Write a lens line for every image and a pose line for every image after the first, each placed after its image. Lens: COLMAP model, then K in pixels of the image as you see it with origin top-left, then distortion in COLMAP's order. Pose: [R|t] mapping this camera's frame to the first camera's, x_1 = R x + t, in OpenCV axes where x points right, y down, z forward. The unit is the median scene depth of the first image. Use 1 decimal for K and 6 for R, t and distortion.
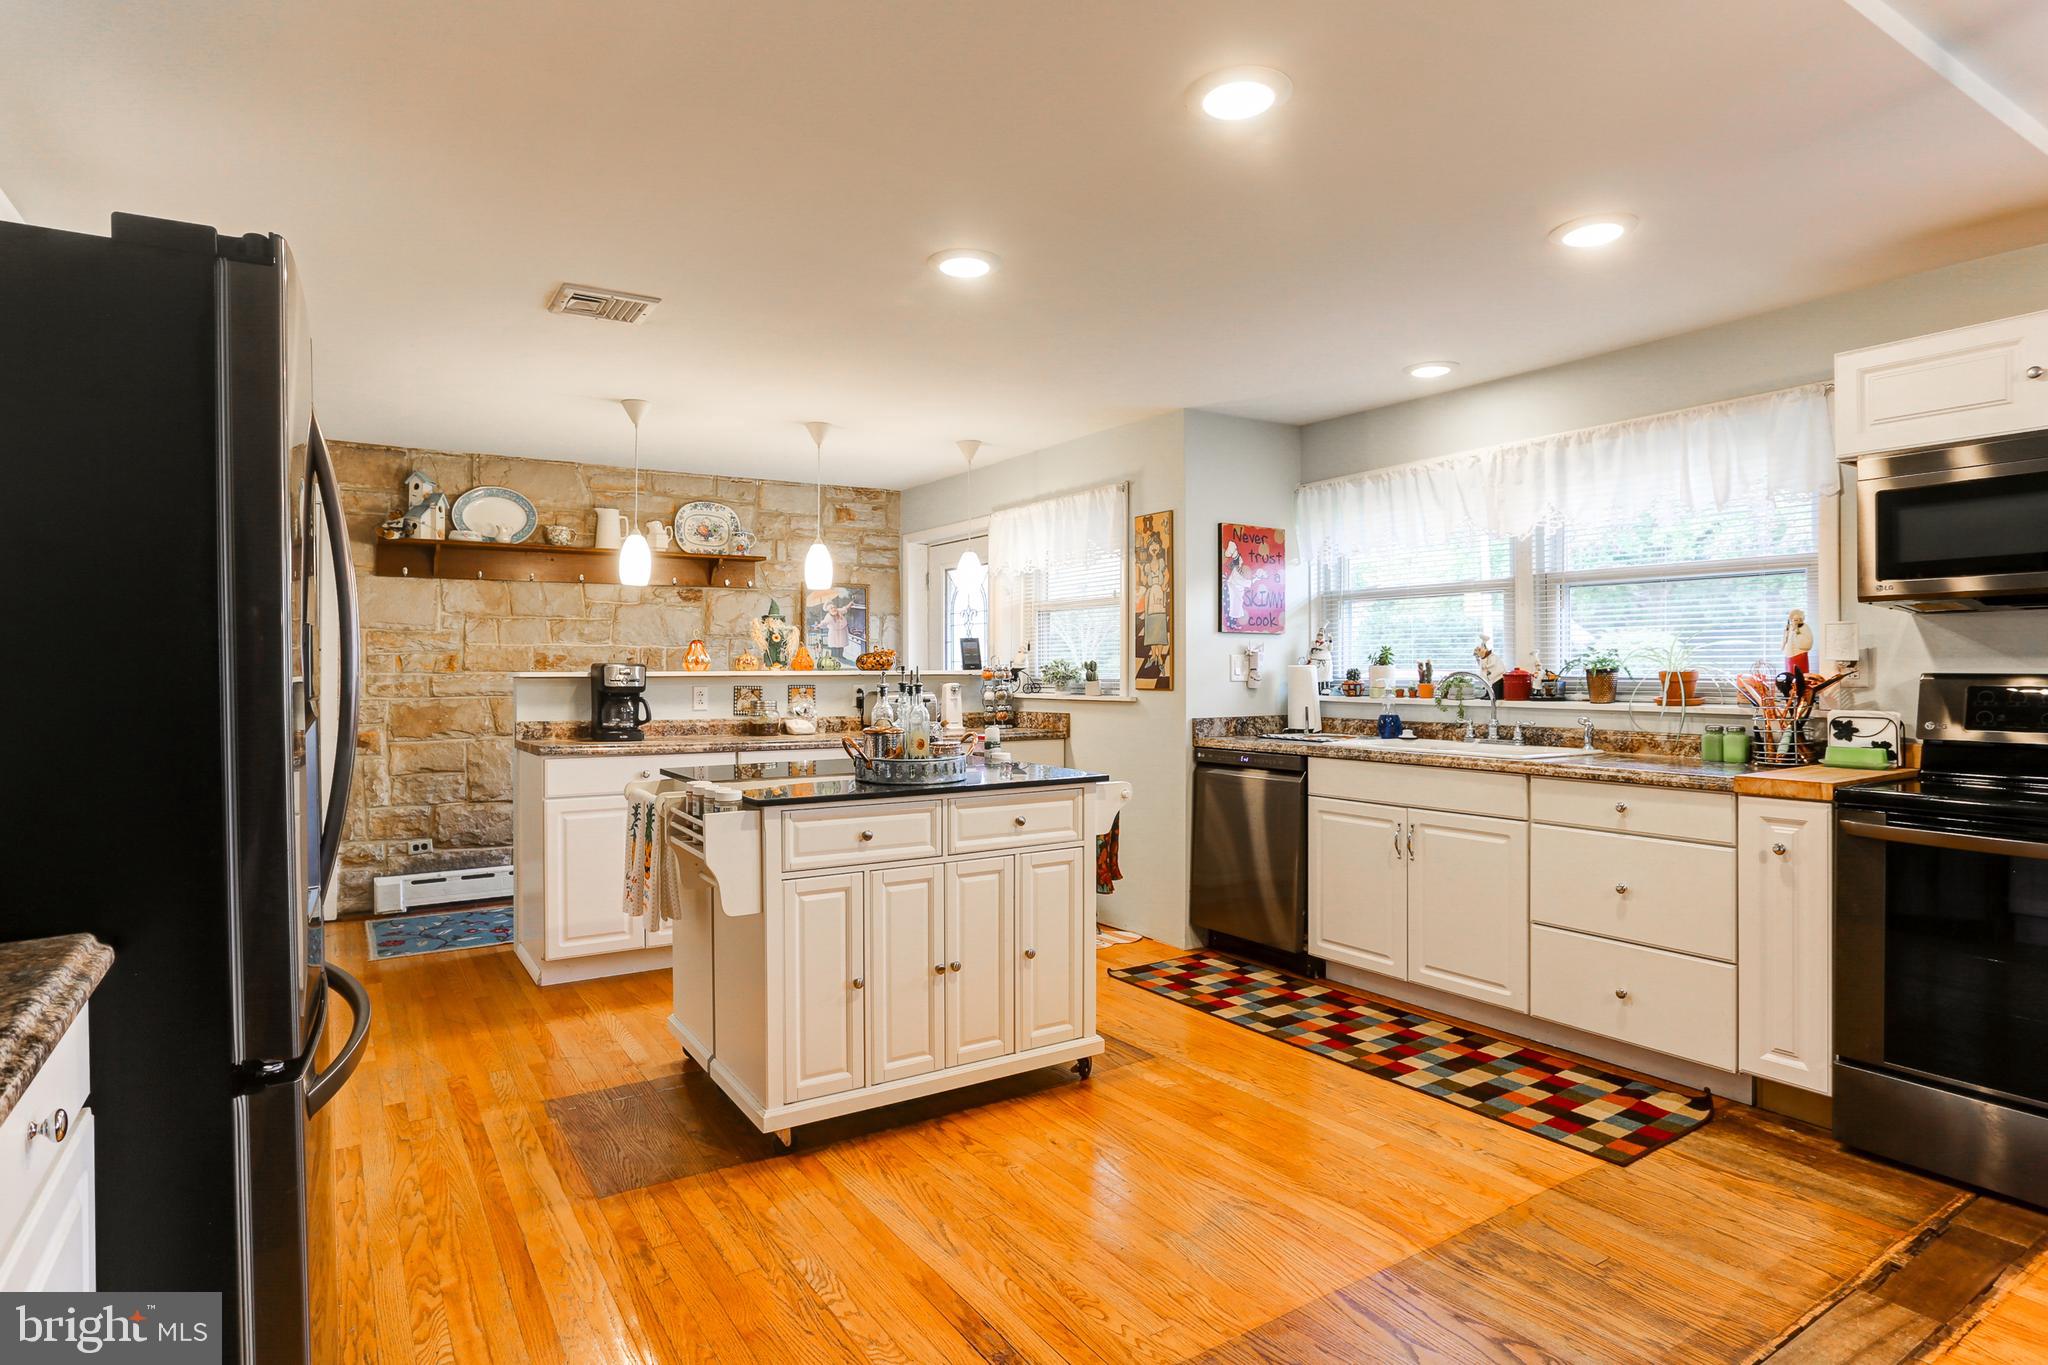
lens RADIAL K [[1088.4, 0, 1004.3], [0, 1088.4, 665.9], [0, 0, 1]] dist [-0.056723, 0.035839]
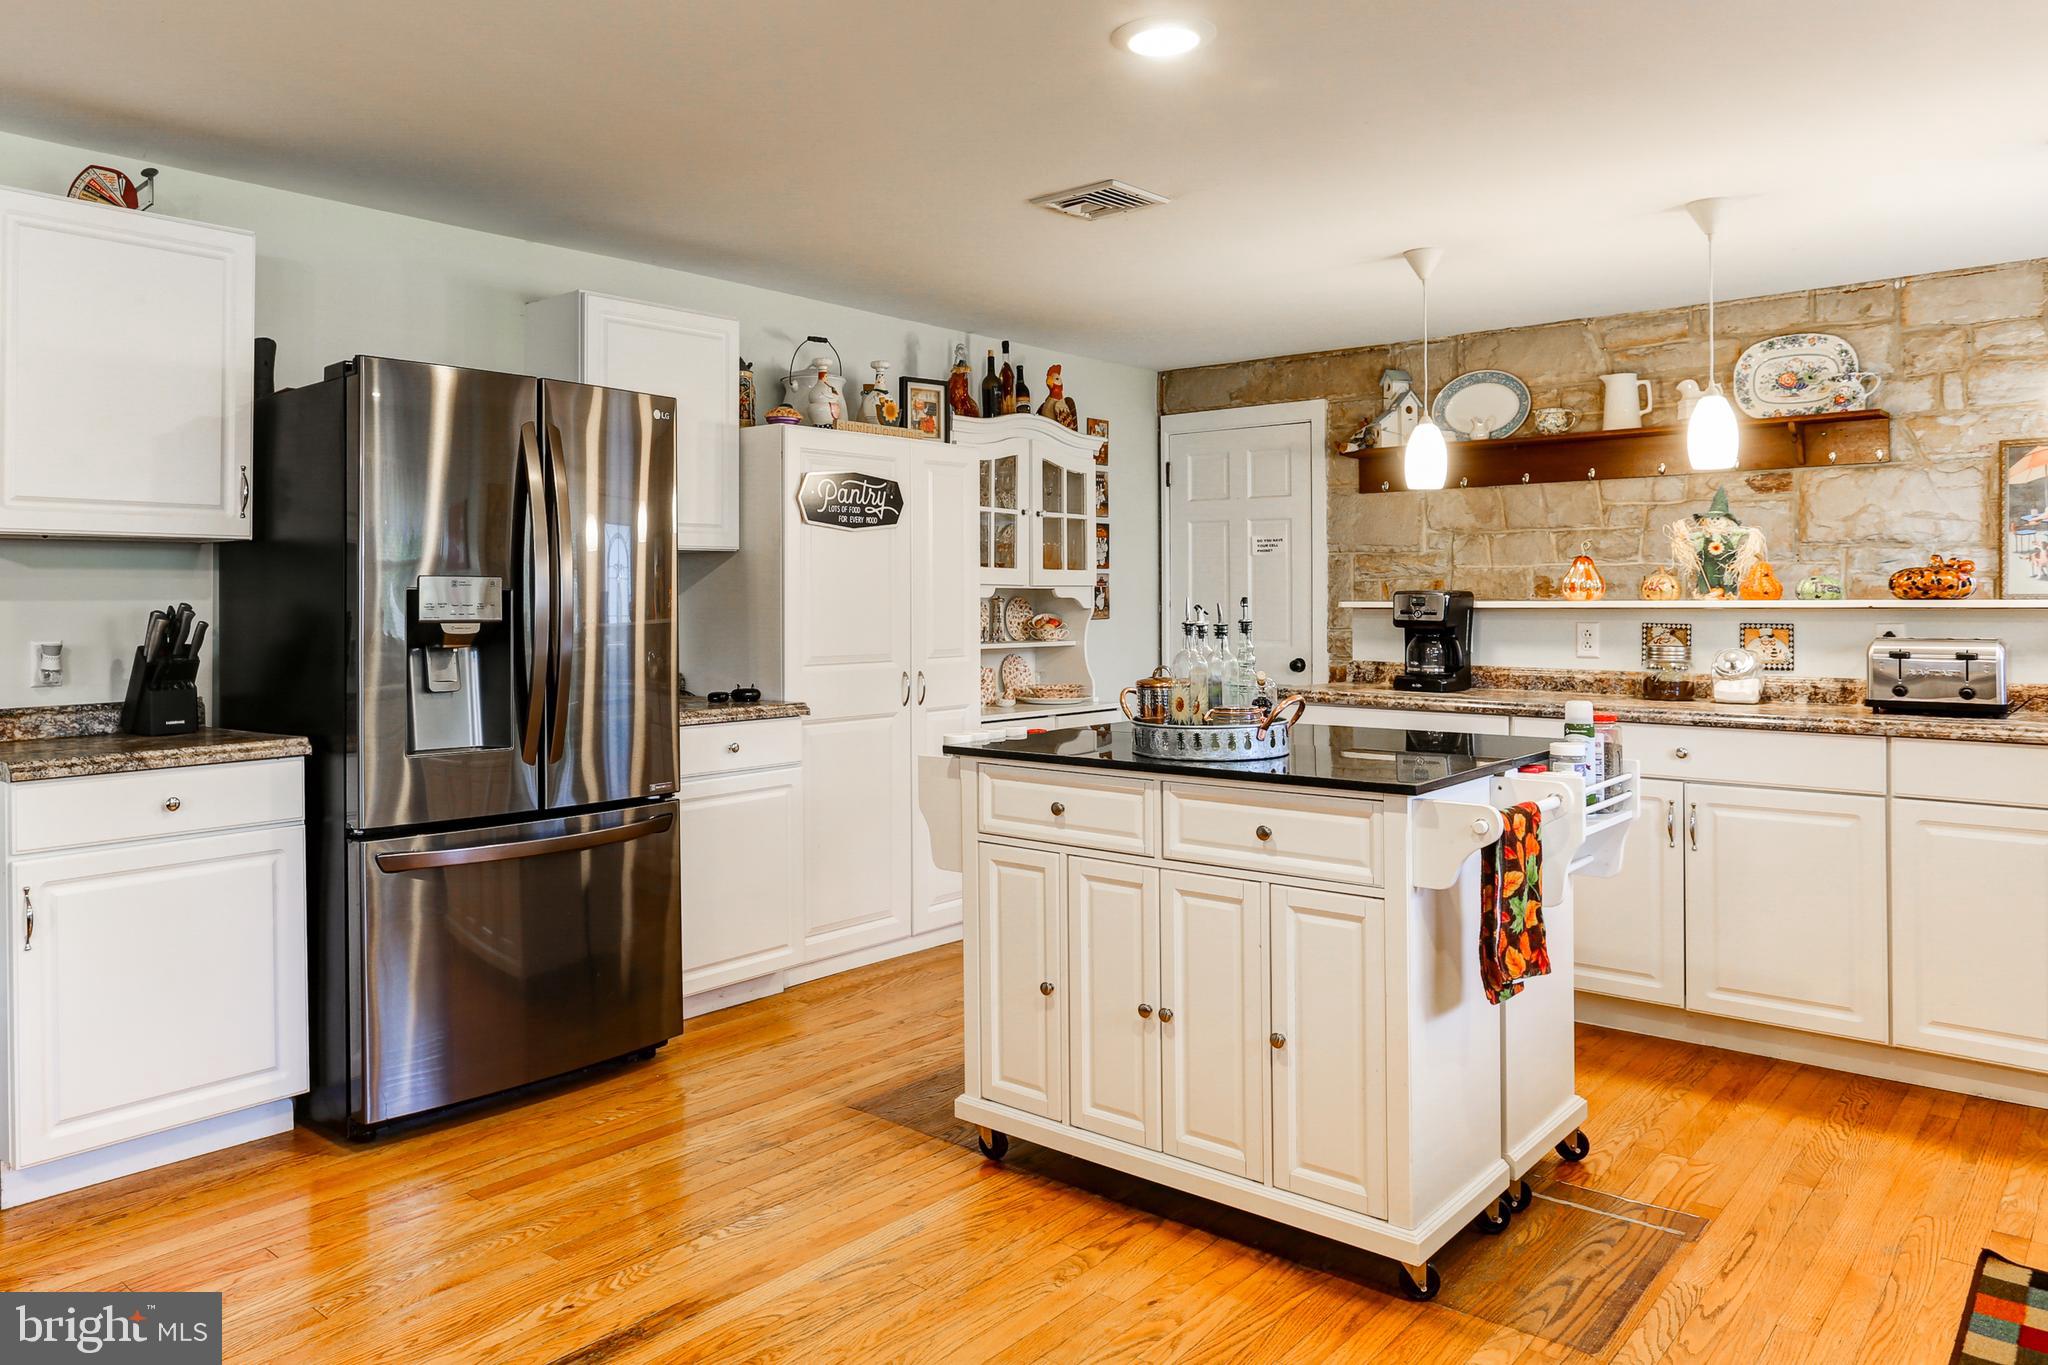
lens RADIAL K [[1398.3, 0, 883.7], [0, 1398.3, 583.4], [0, 0, 1]] dist [-0.045603, 0.039497]
pose [[0.250091, -0.009241, -0.968178, 0.507047], [0.006020, 0.999950, -0.007989, -0.001946], [0.968204, -0.003830, 0.250134, 0.370398]]
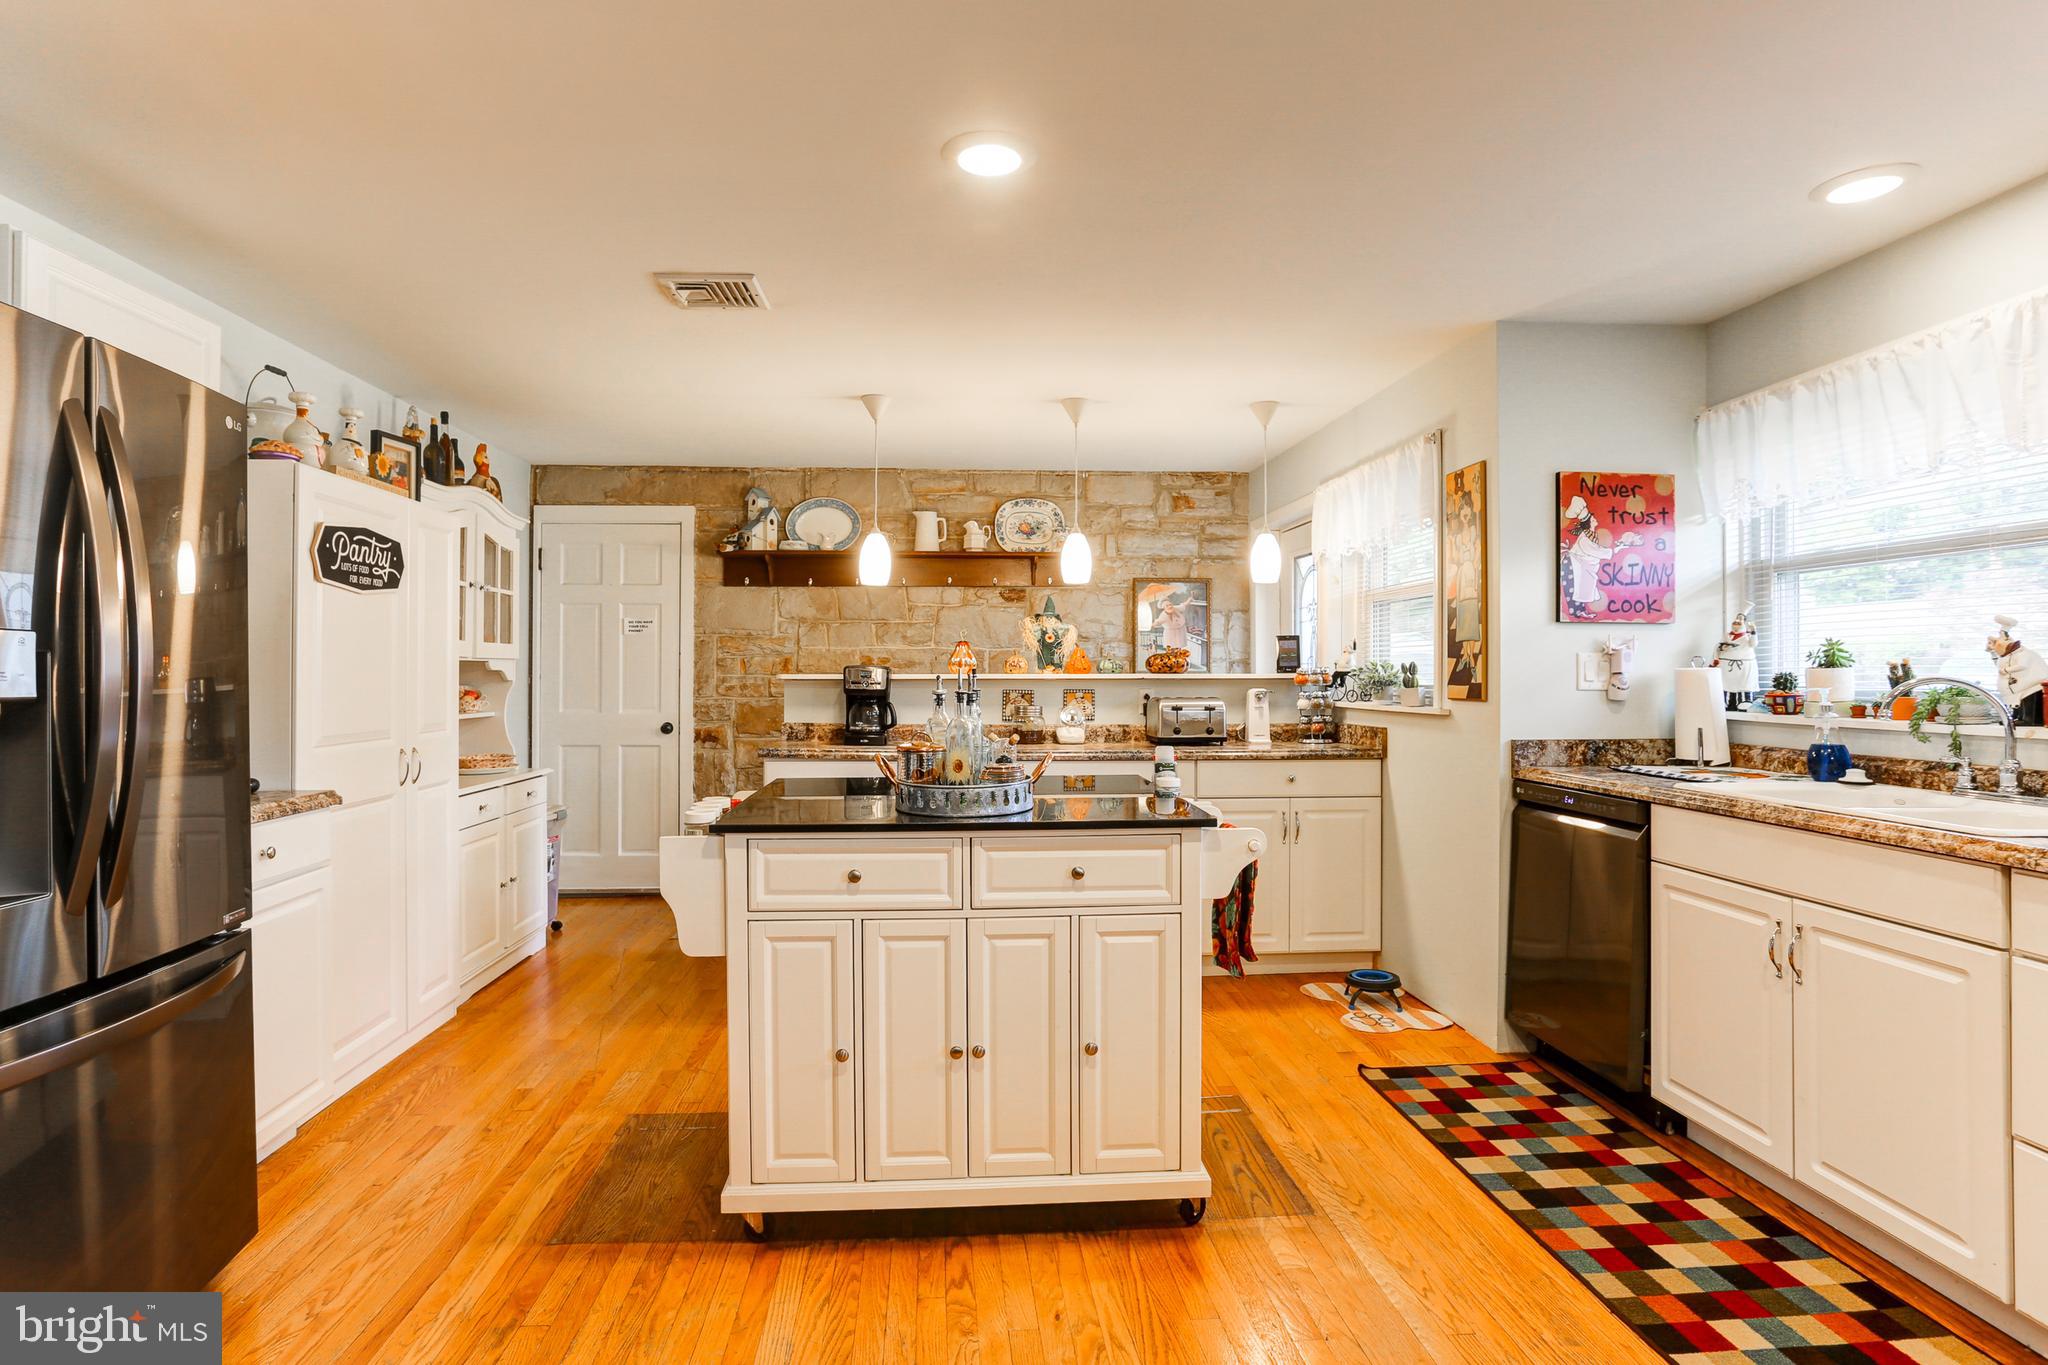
lens RADIAL K [[1063.7, 0, 1005.1], [0, 1063.7, 663.2], [0, 0, 1]] dist [-0.062725, 0.038208]
pose [[0.878963, -0.001753, -0.476888, 0.211973], [-0.000552, 0.999989, -0.004693, -0.000088], [0.476891, 0.004389, 0.878952, 0.211630]]
